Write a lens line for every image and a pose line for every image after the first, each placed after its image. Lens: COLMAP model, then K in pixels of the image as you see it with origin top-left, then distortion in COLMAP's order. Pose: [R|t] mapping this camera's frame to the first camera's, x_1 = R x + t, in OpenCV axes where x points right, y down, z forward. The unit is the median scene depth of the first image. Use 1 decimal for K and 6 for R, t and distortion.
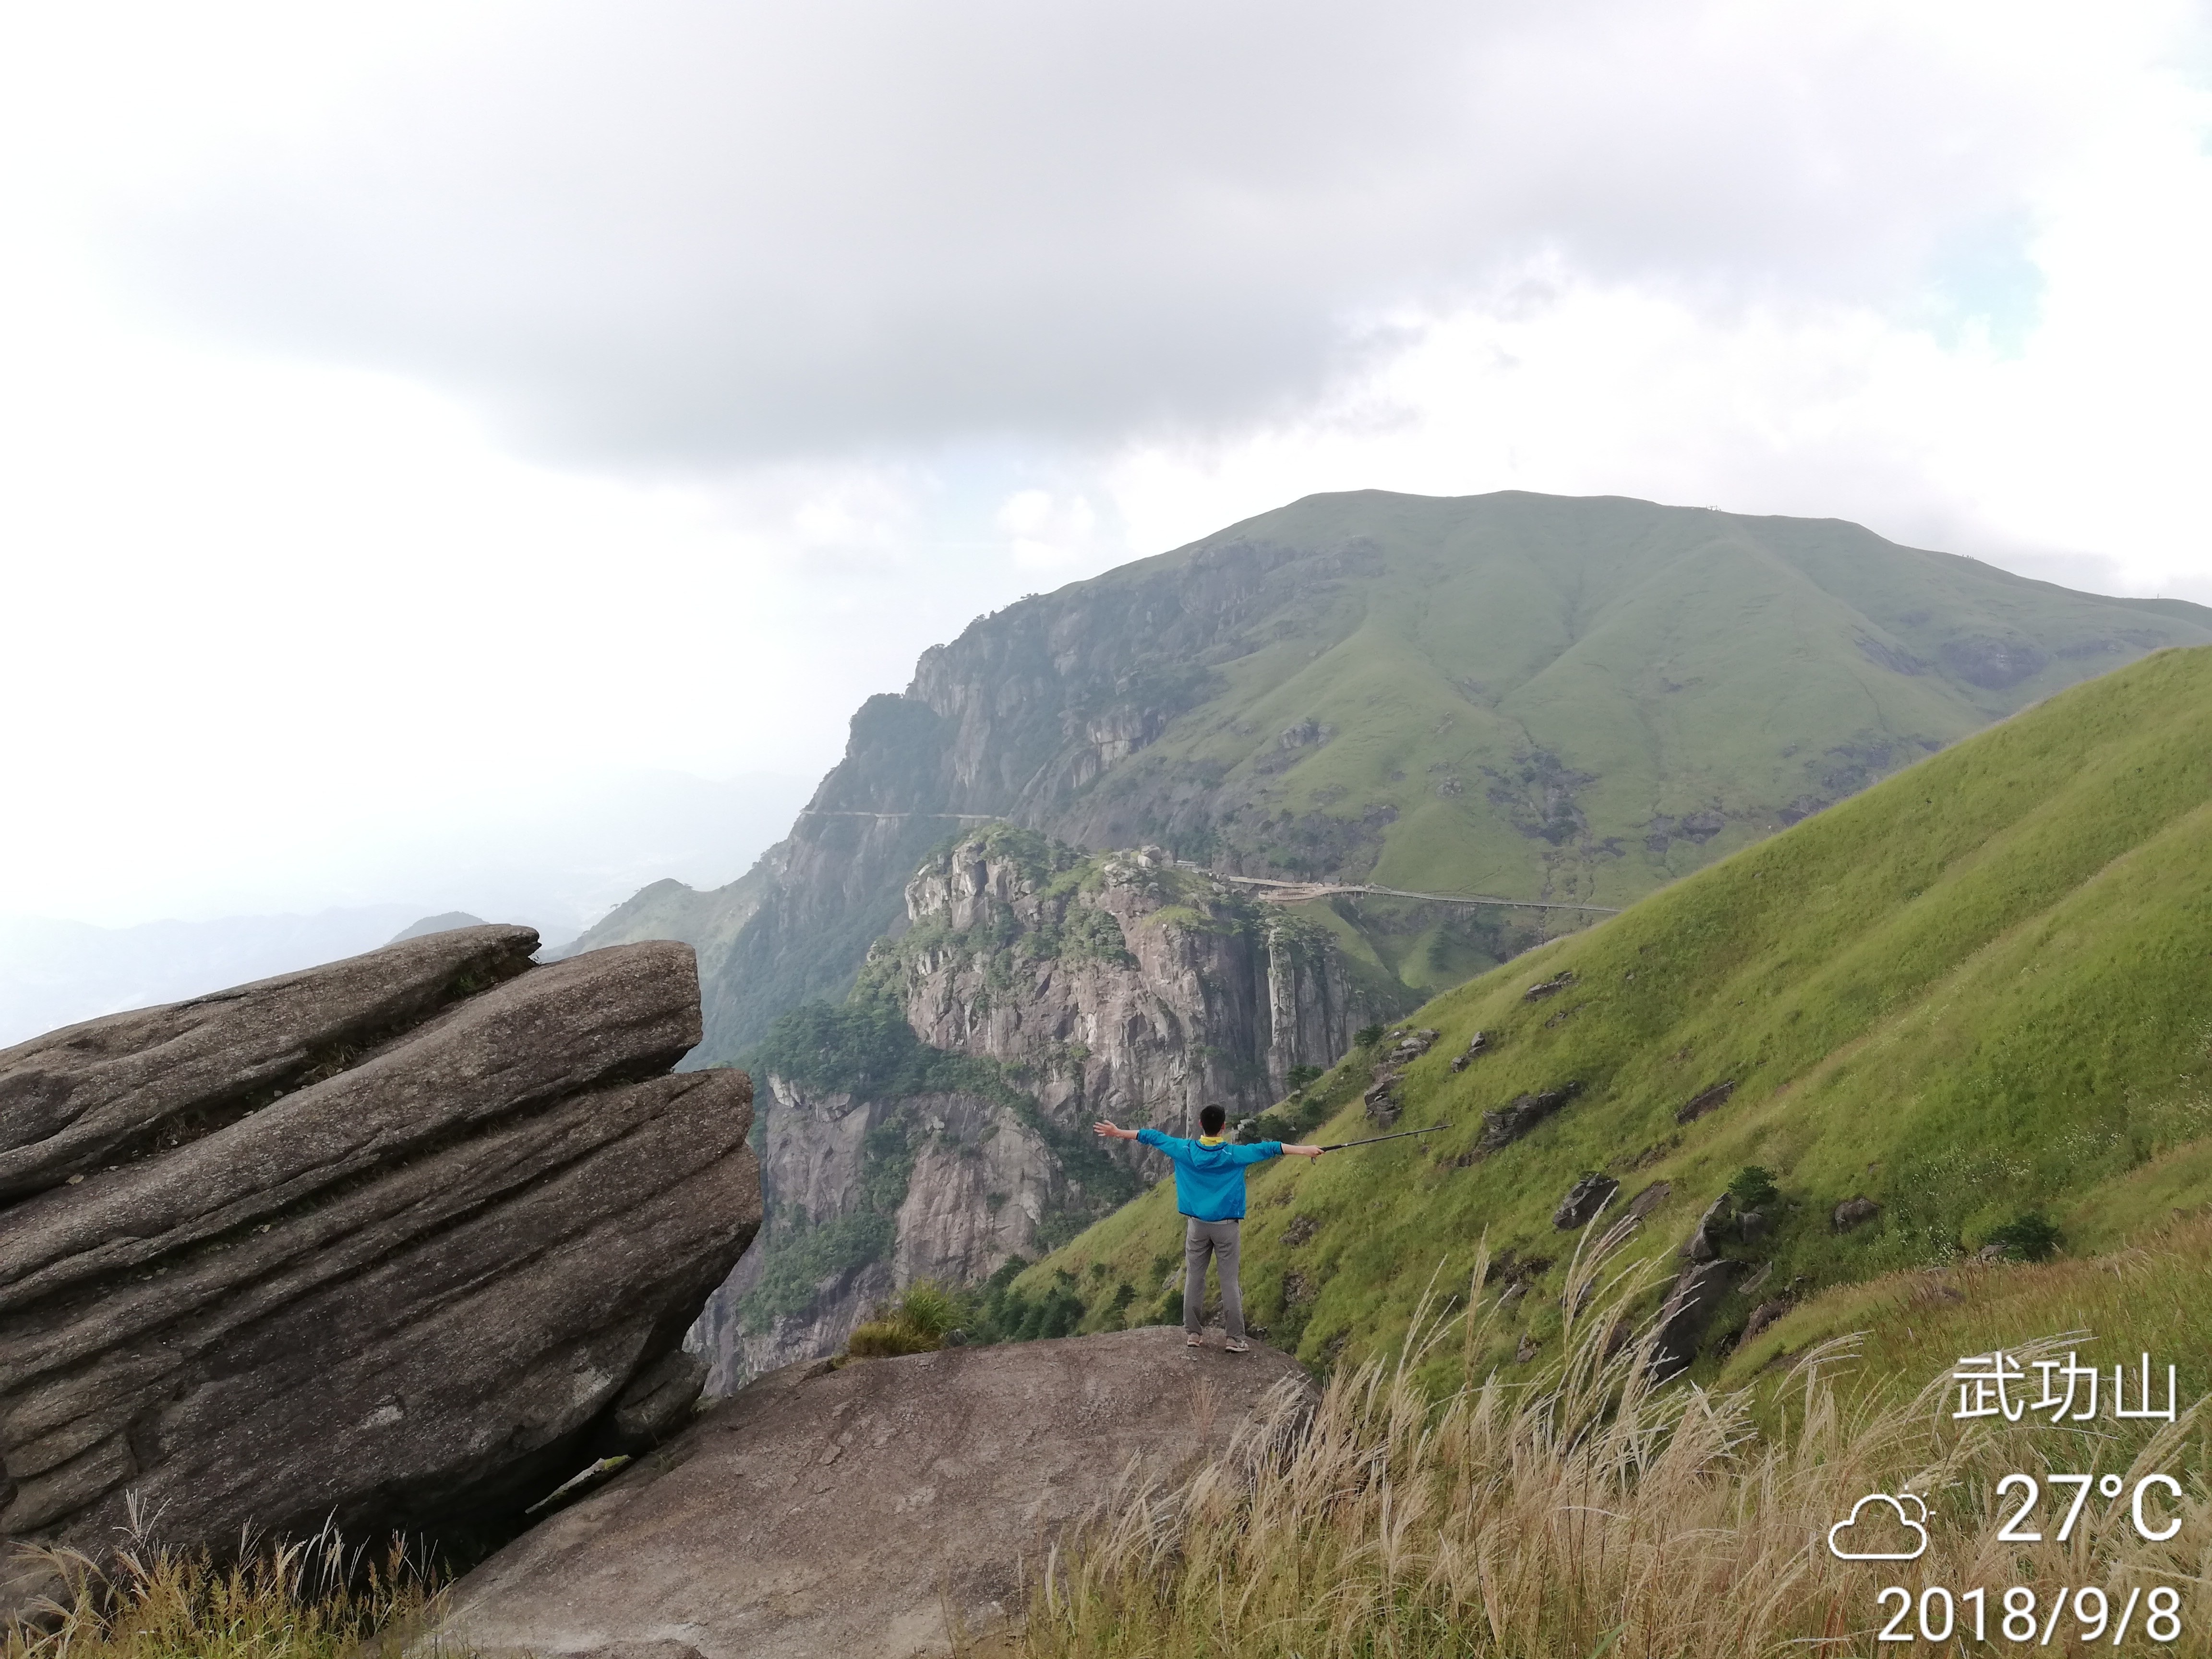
lens RADIAL K [[1632.7, 0, 1109.4], [0, 1632.7, 845.4], [0, 0, 1]] dist [0.050713, -0.064615]
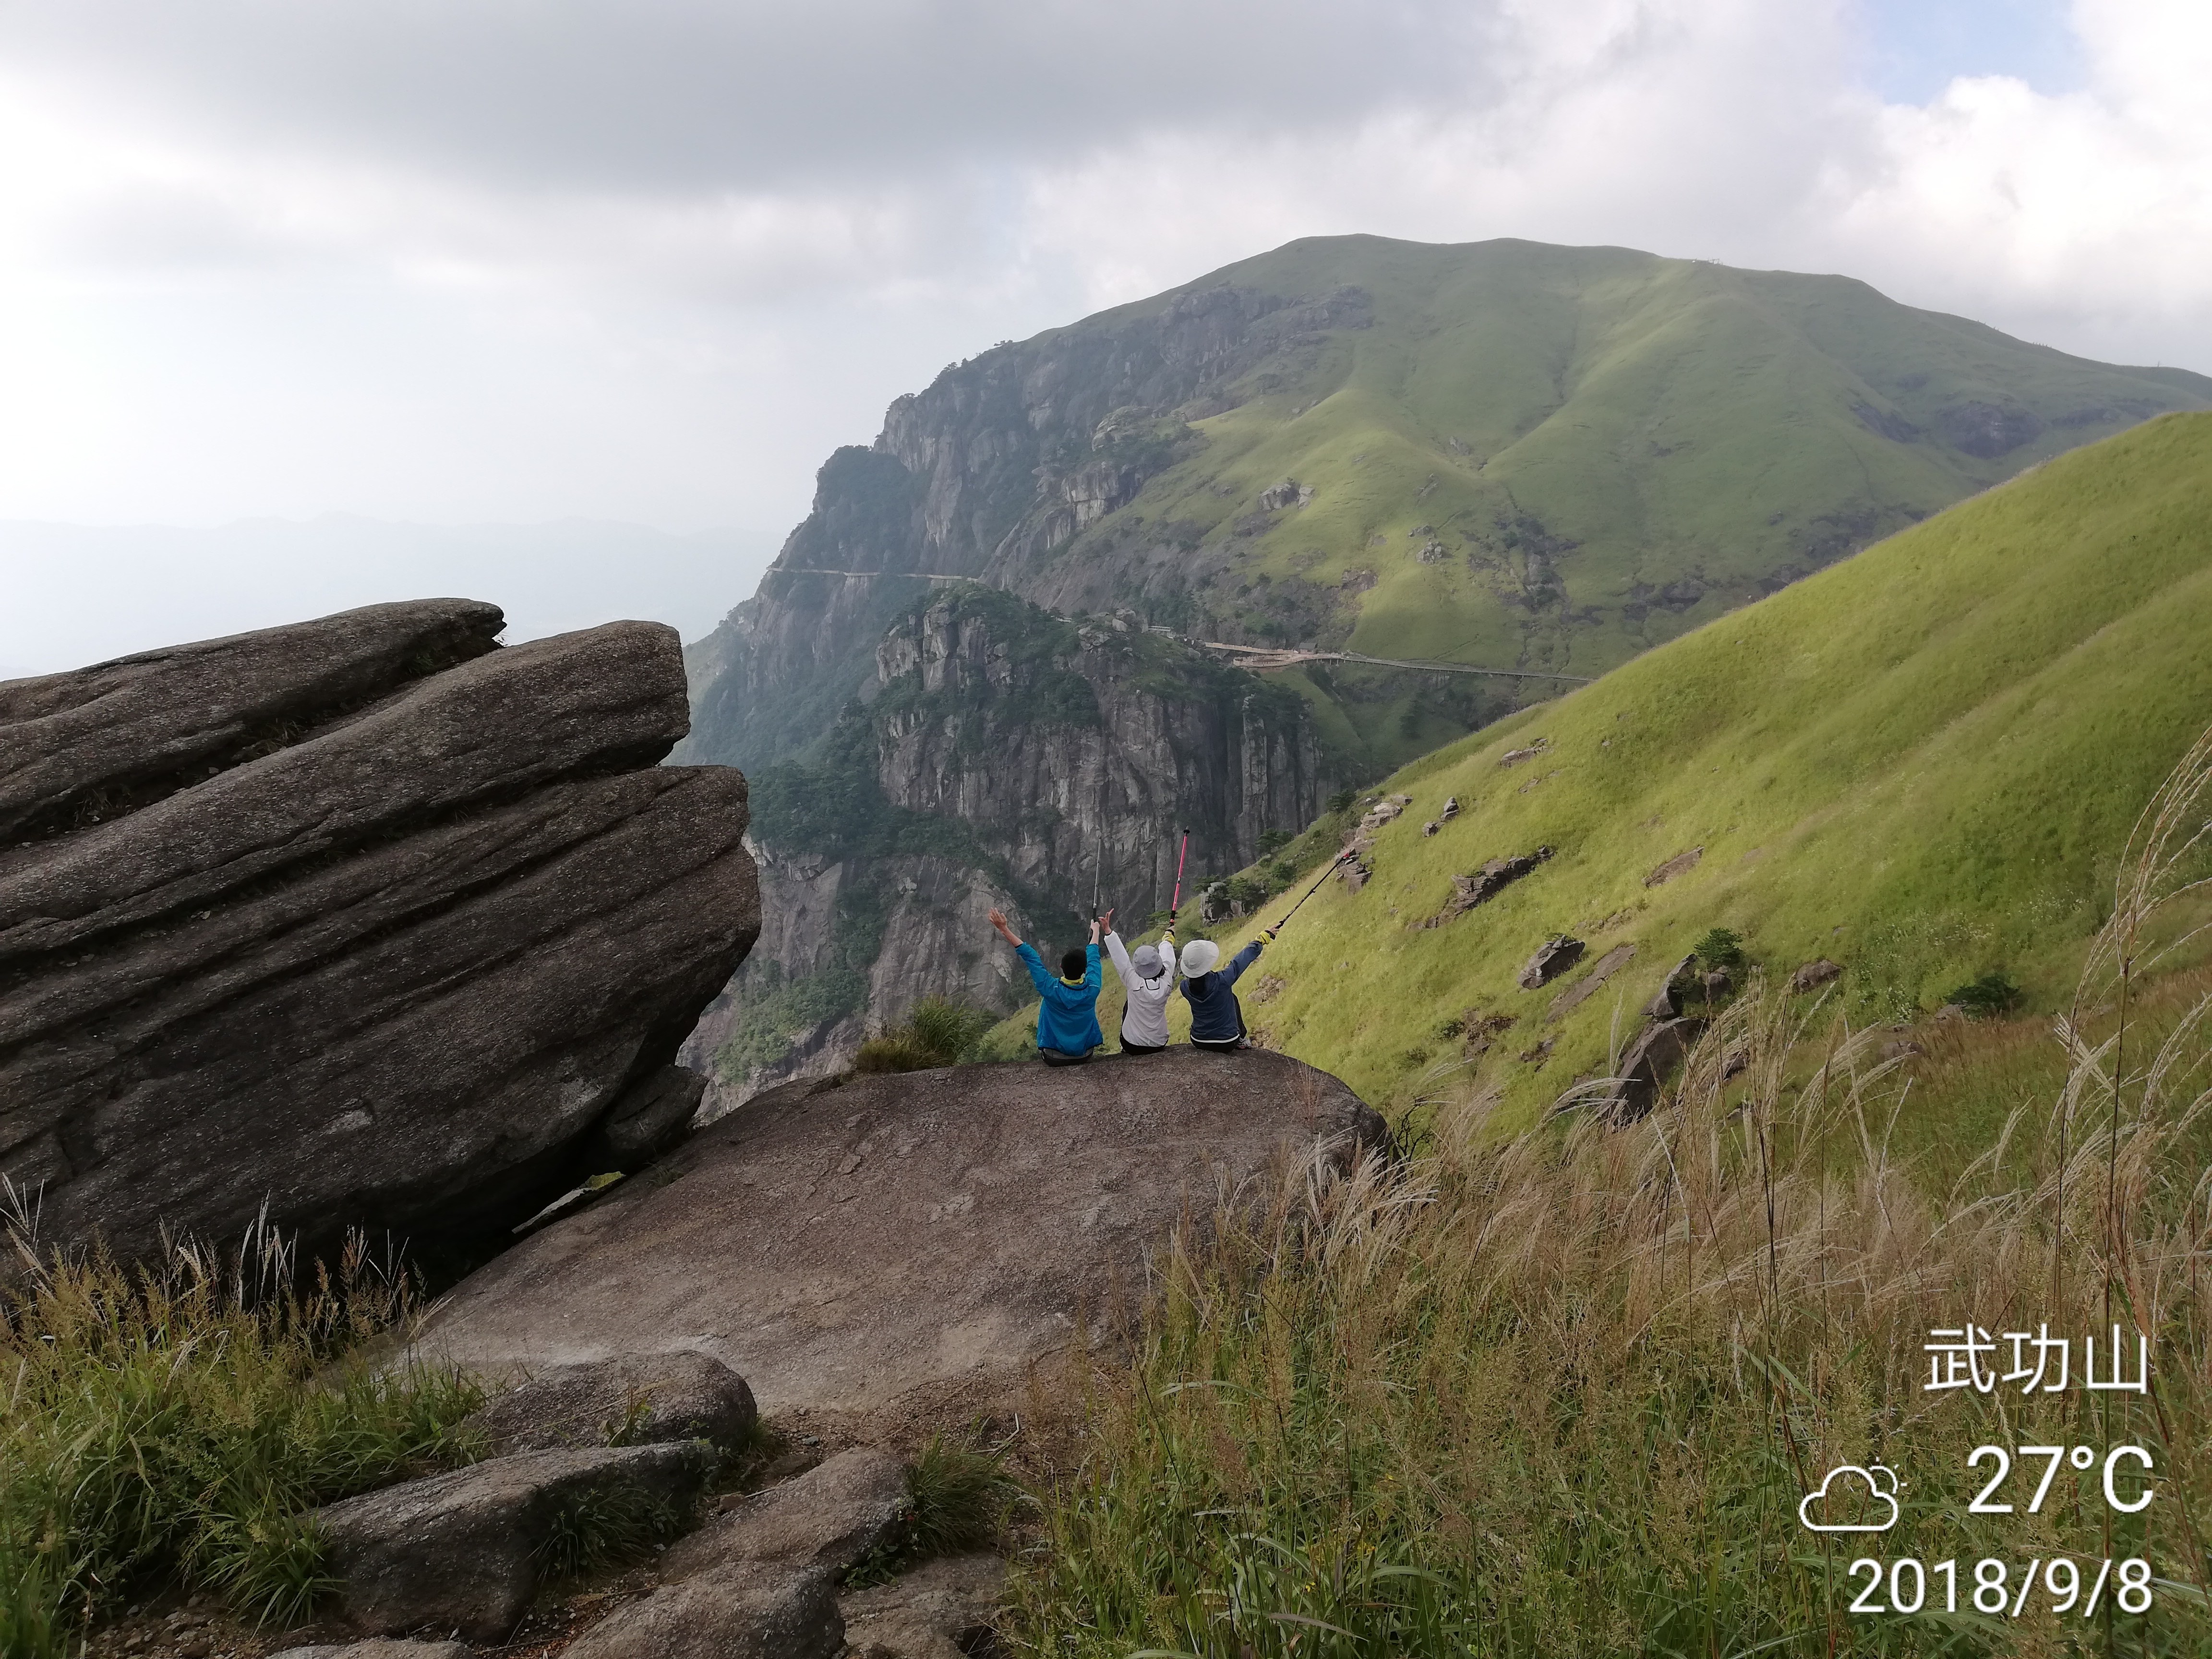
lens RADIAL K [[1638.7, 0, 1106.0], [0, 1638.7, 829.5], [0, 0, 1]] dist [0.048002, -0.066443]
pose [[0.999819, 0.010824, 0.015630, -0.035968], [-0.012813, 0.990989, 0.133331, 0.052874], [-0.014046, -0.133508, 0.990948, 0.101267]]
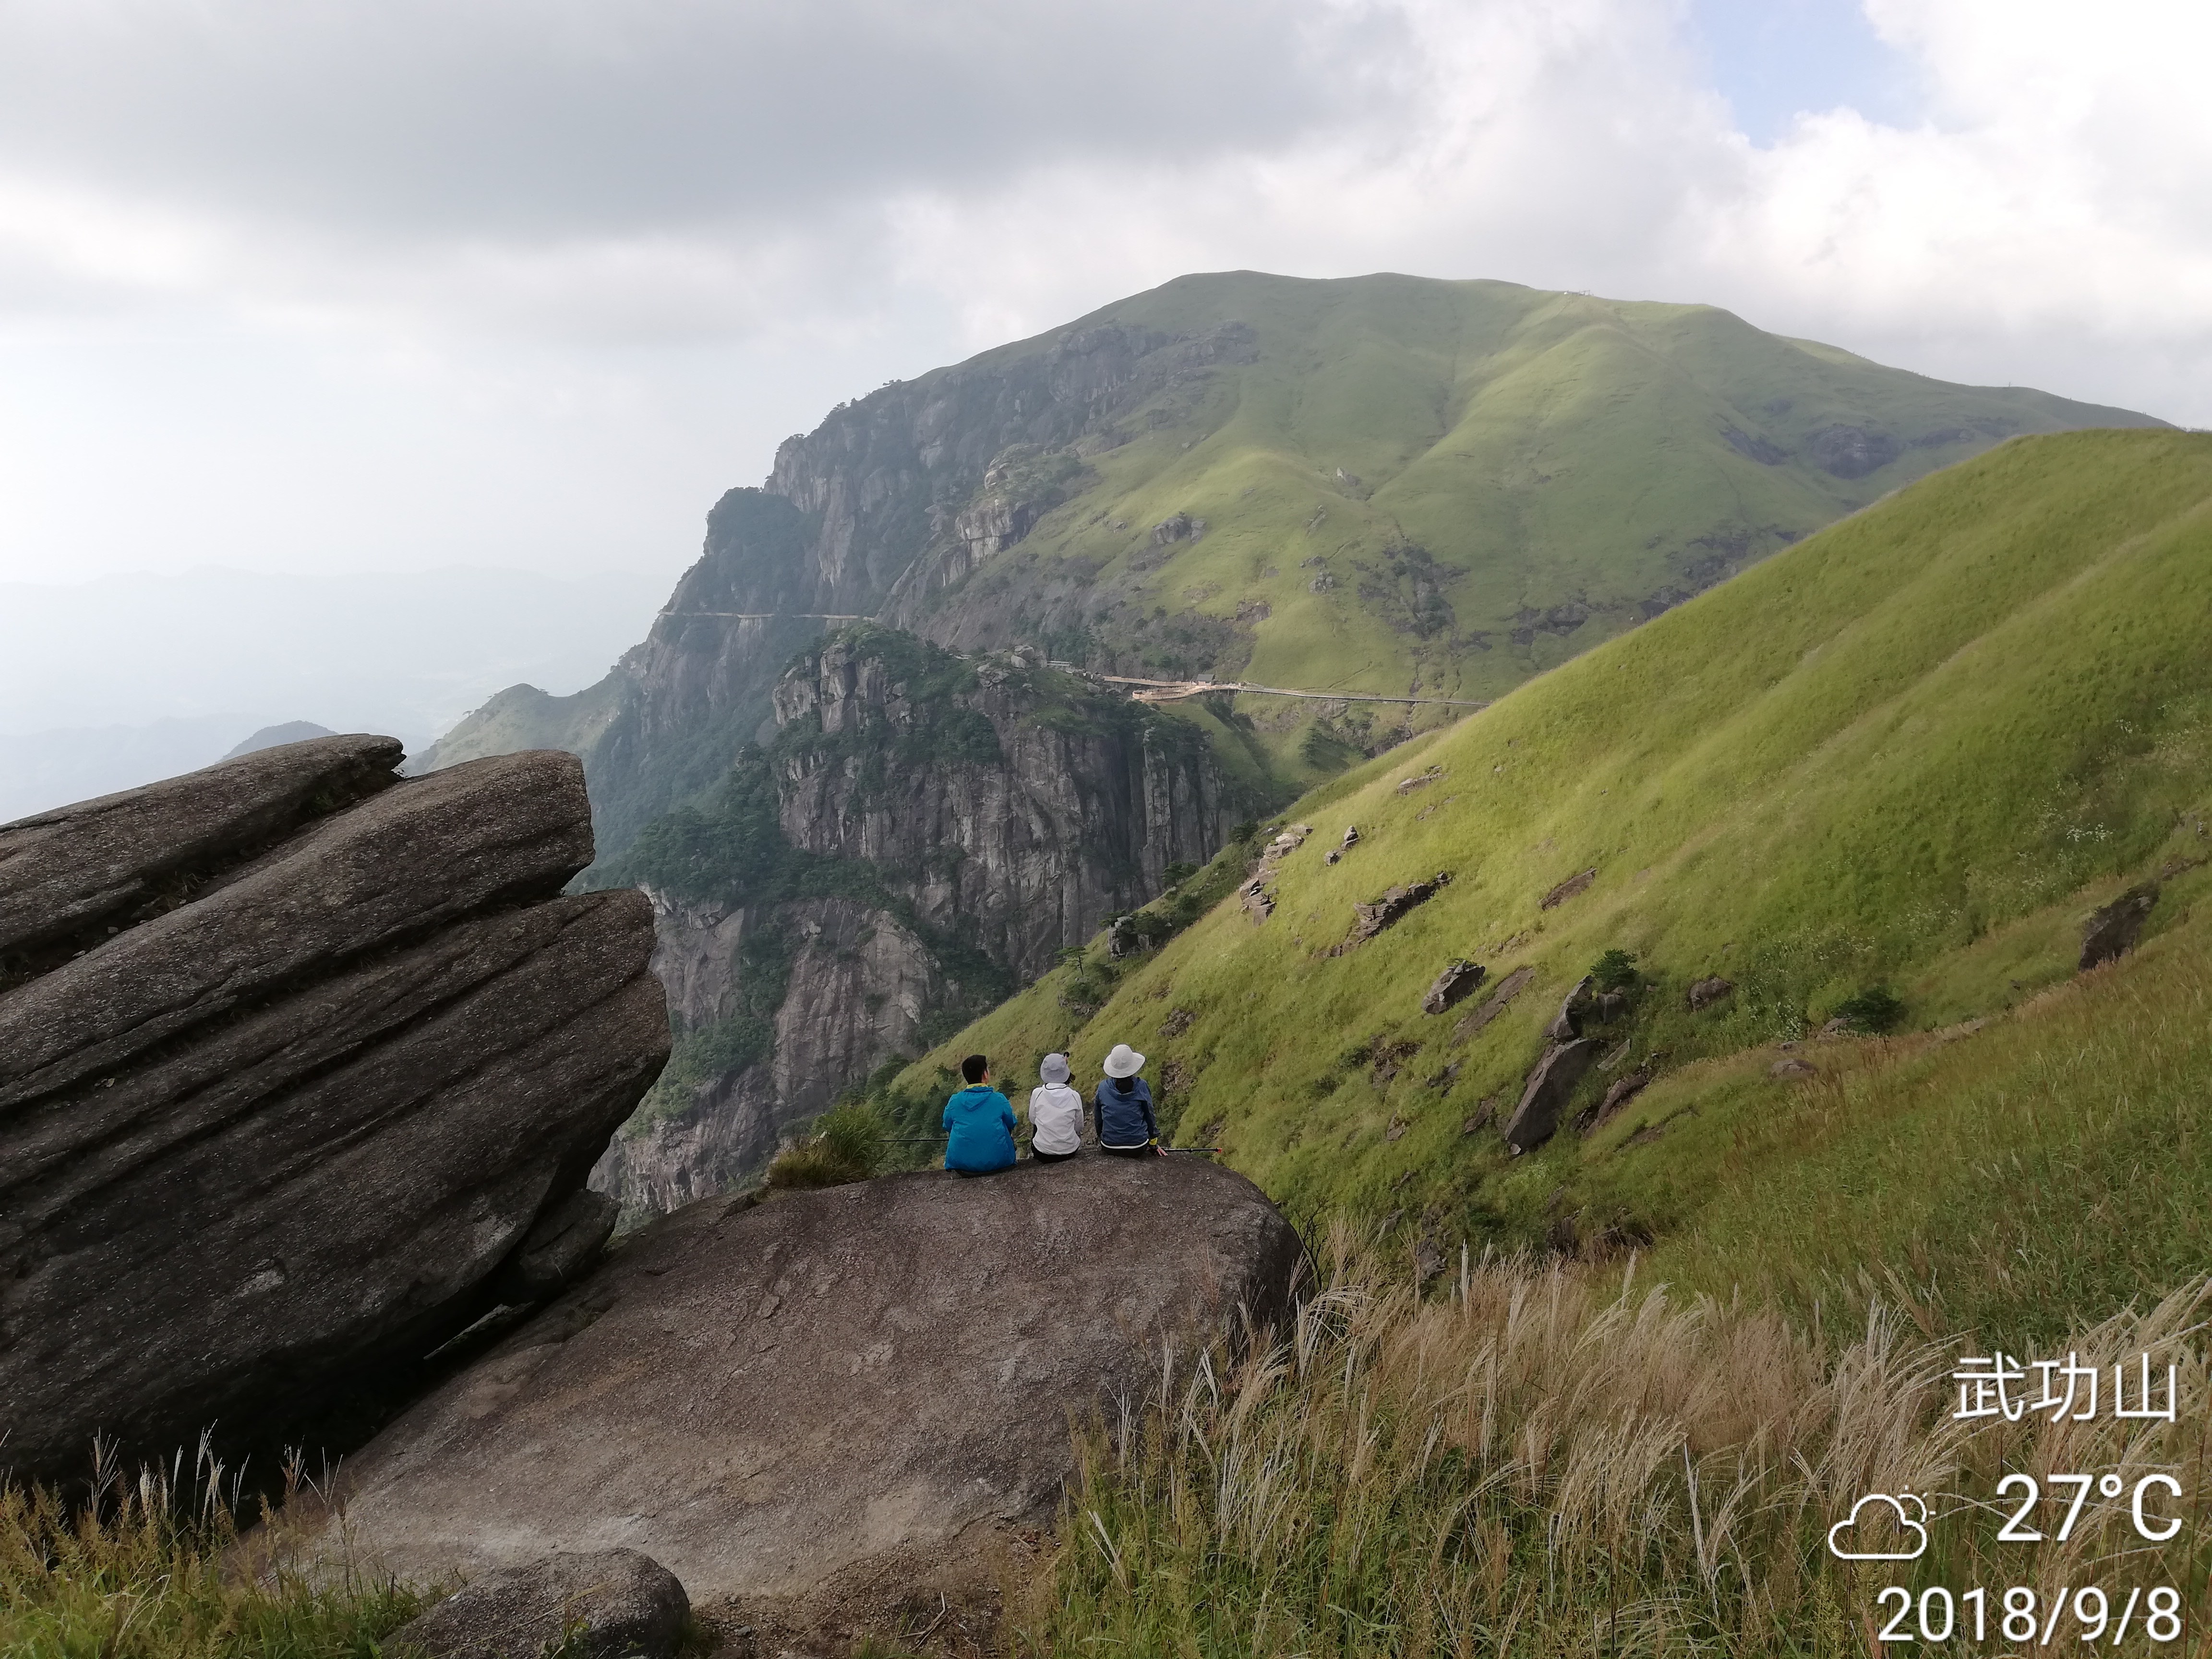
lens RADIAL K [[1638.7, 0, 1106.0], [0, 1638.7, 829.5], [0, 0, 1]] dist [0.048002, -0.066443]
pose [[0.997067, -0.019309, 0.074051, -0.035860], [0.010901, 0.993615, 0.112300, 0.003264], [-0.075747, -0.111163, 0.990911, 0.081960]]
